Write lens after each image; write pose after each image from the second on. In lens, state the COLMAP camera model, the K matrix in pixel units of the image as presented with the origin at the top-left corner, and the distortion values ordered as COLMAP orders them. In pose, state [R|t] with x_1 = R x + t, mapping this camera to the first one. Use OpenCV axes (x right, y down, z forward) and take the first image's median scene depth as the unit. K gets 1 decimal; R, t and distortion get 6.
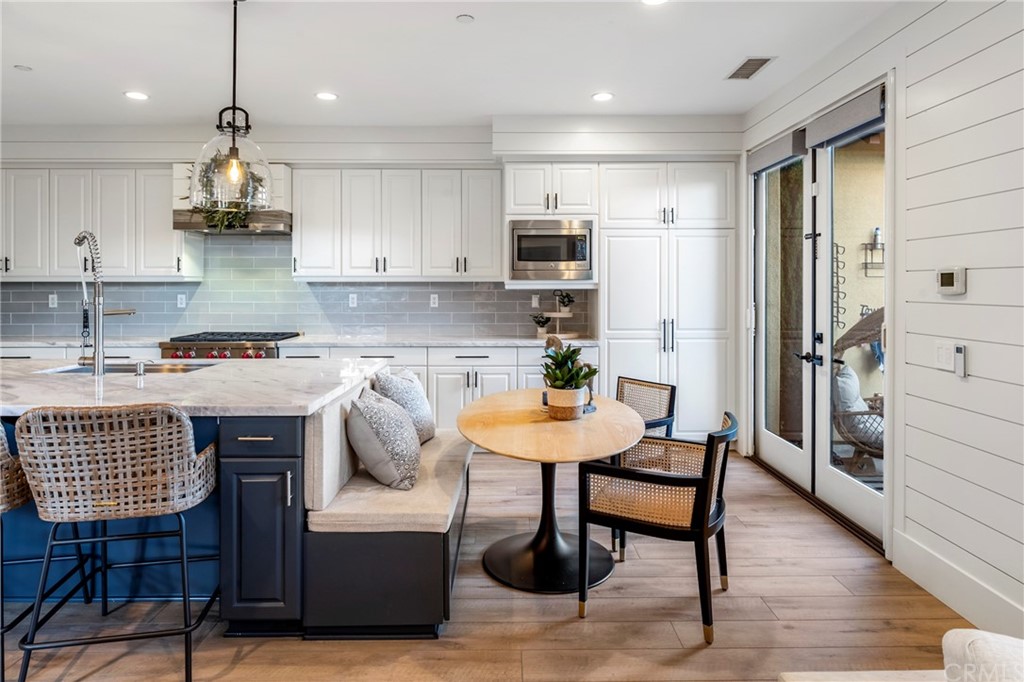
lens RADIAL K [[602.6, 0, 517.6], [0, 602.6, 285.9], [0, 0, 1]] dist [0.000561, -0.000015]
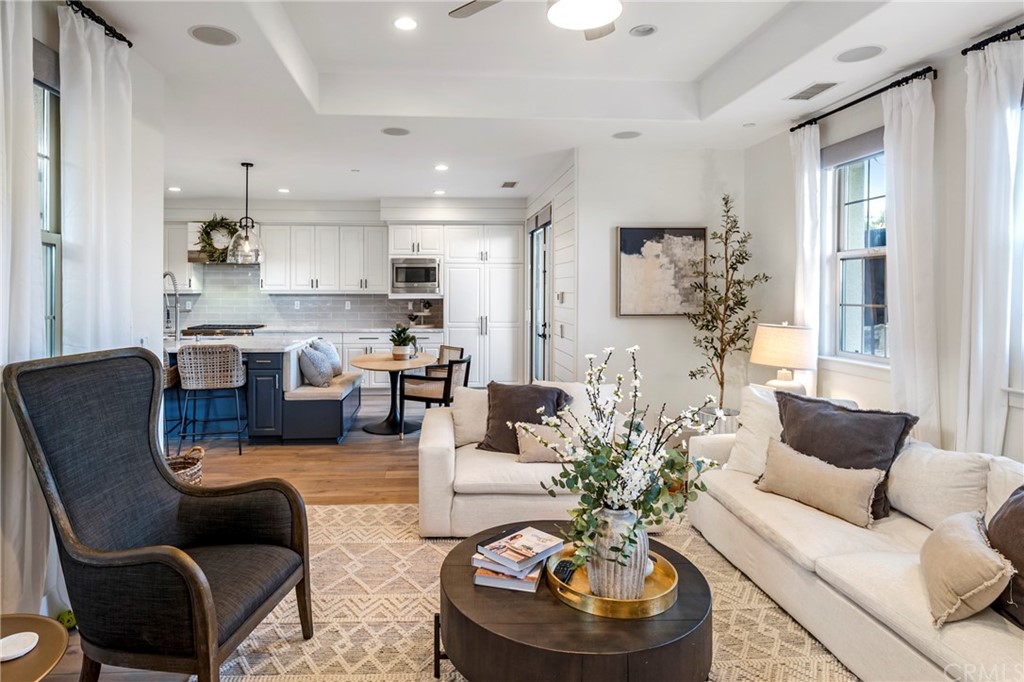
lens RADIAL K [[583.6, 0, 479.6], [0, 583.6, 294.0], [0, 0, 1]] dist [0.000623, 0.000146]
pose [[0.998612, 0.001982, 0.052628, 0.150653], [-0.002332, 0.999976, 0.006595, -0.019131], [-0.052614, -0.006708, 0.998592, -0.665661]]
